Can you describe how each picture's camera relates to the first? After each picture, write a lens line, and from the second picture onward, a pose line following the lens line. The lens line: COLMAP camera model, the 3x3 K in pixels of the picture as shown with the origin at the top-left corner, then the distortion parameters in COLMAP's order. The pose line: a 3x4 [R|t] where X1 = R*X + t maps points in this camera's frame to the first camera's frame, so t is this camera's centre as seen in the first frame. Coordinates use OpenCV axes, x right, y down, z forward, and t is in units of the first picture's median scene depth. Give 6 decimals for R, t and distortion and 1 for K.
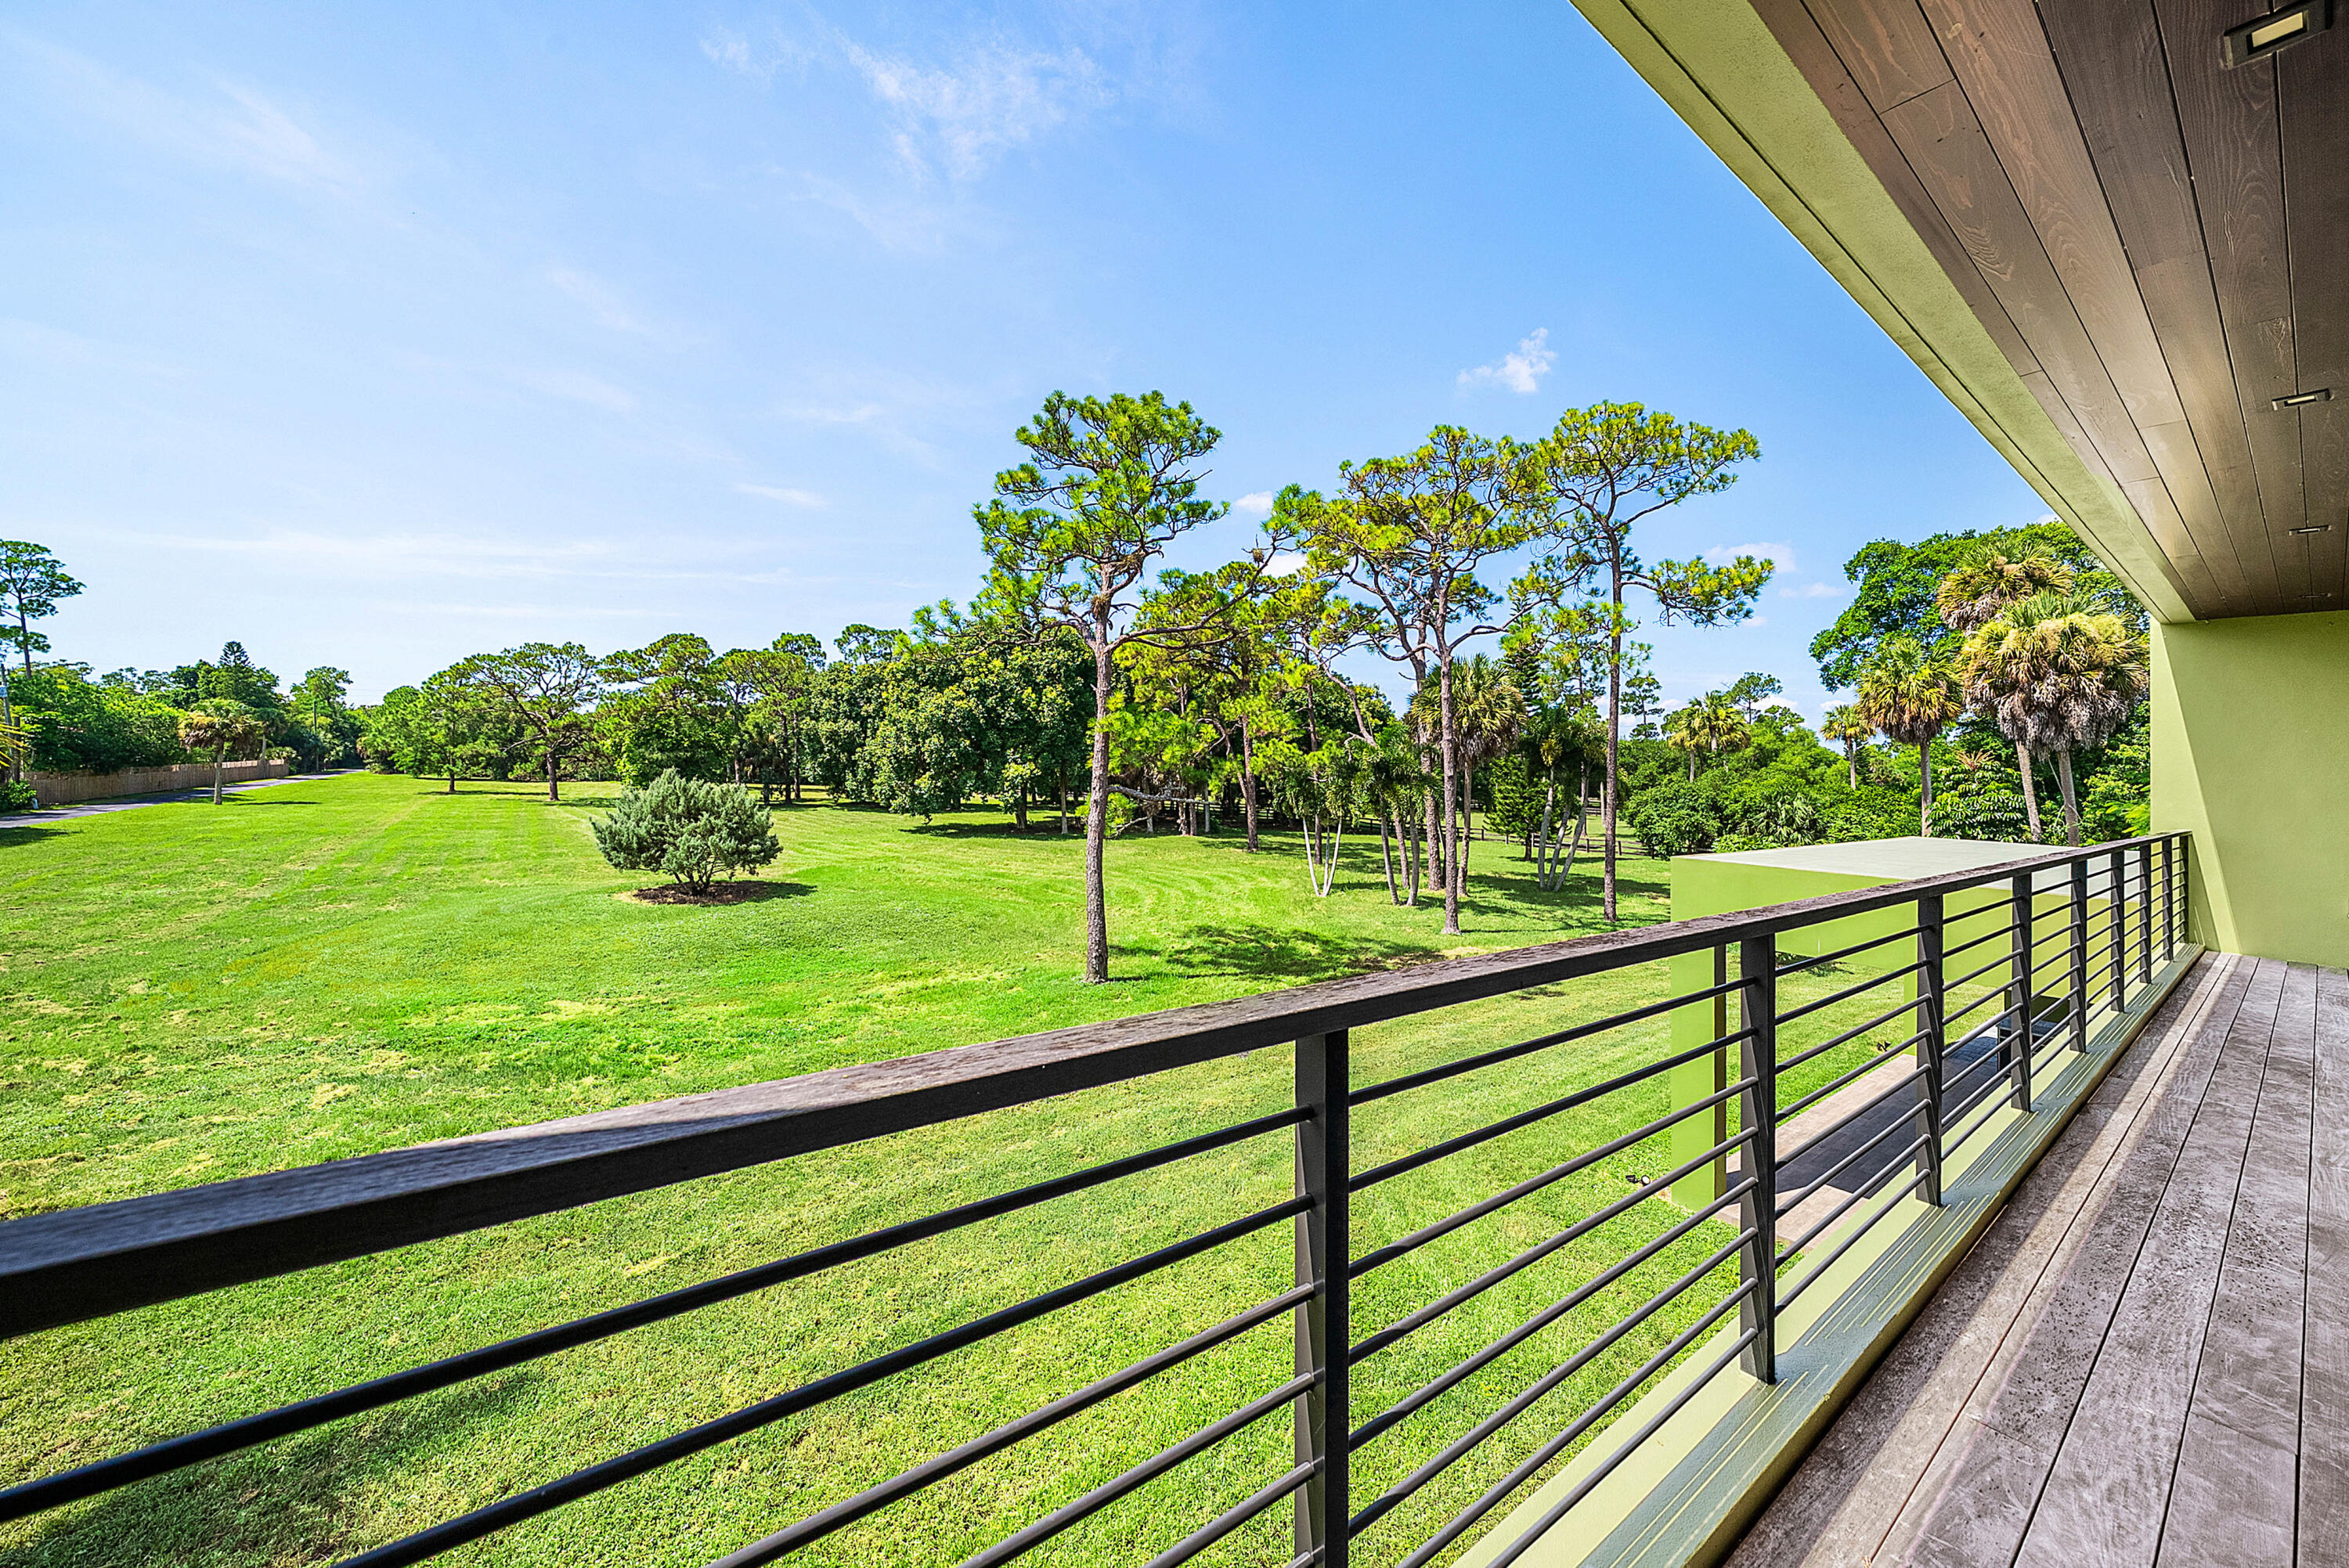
lens RADIAL K [[864.7, 0, 1177.9], [0, 864.7, 733.3], [0, 0, 1]] dist [-0.001774, -0.000117]
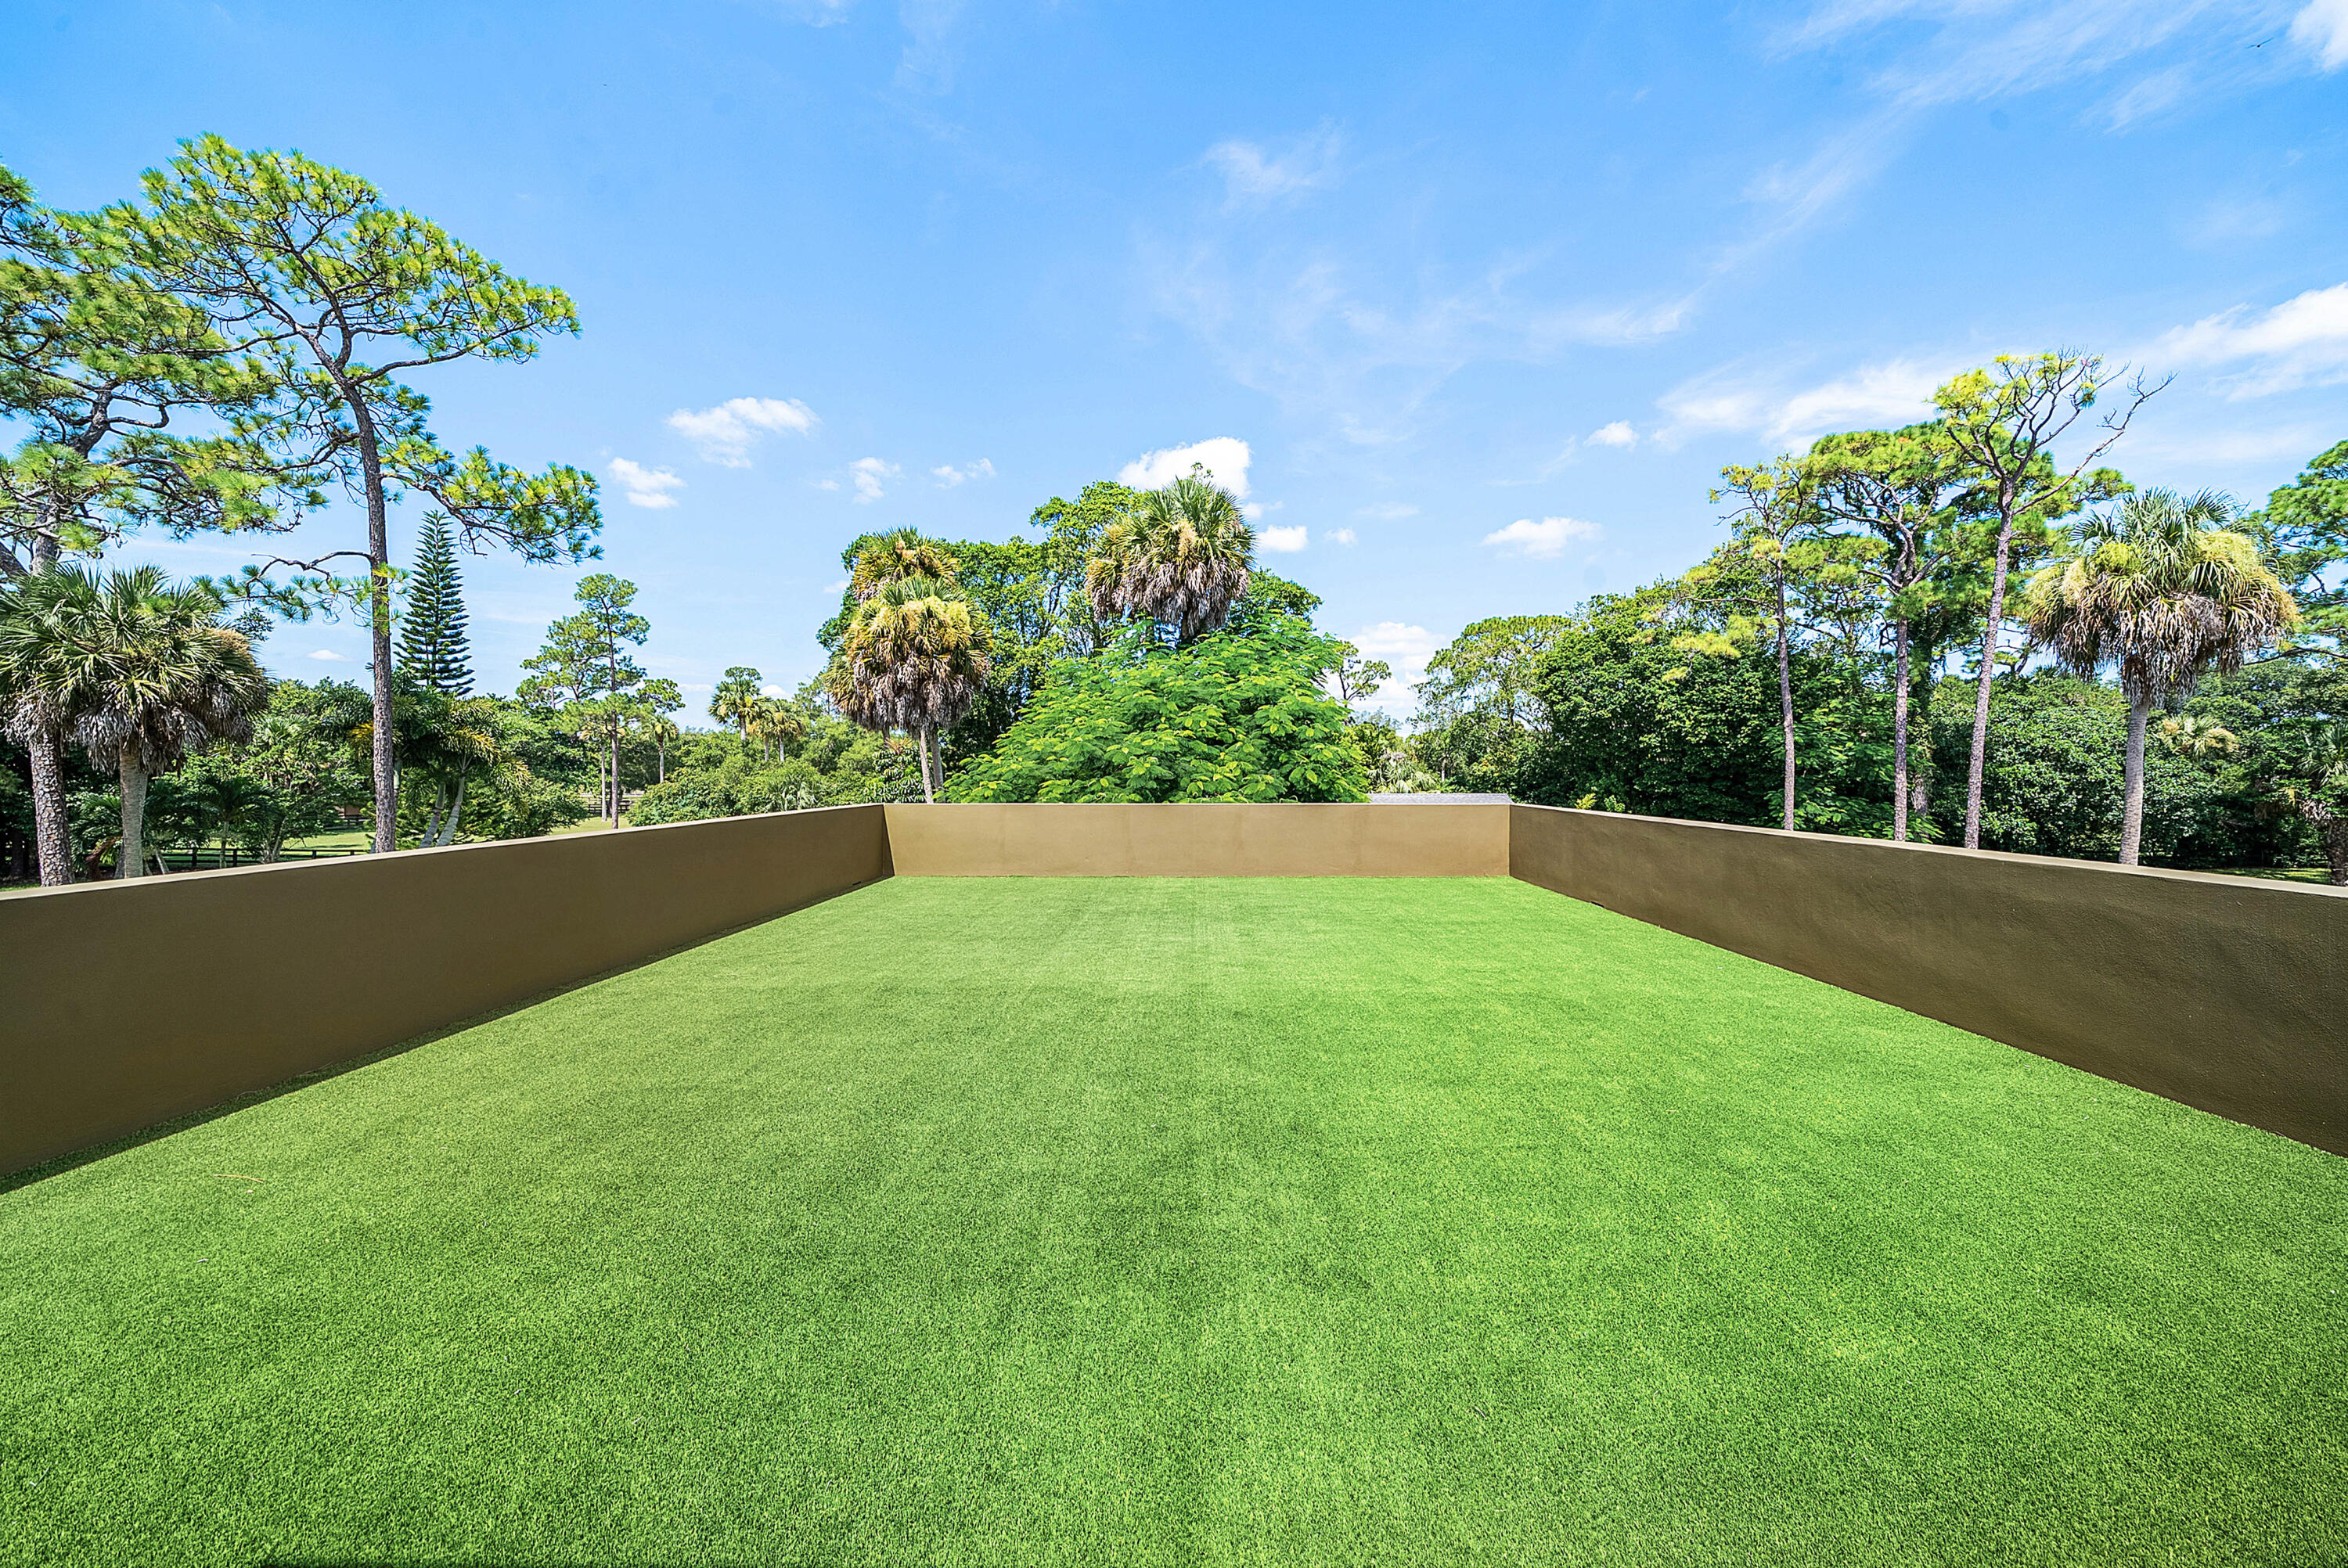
lens RADIAL K [[864.3, 0, 1177.4], [0, 864.3, 733.3], [0, 0, 1]] dist [-0.001774, -0.000117]
pose [[0.608270, -0.000992, 0.793730, 0.399049], [-0.005164, 0.999973, 0.005207, 0.013621], [-0.793714, -0.007266, 0.608248, 0.151349]]
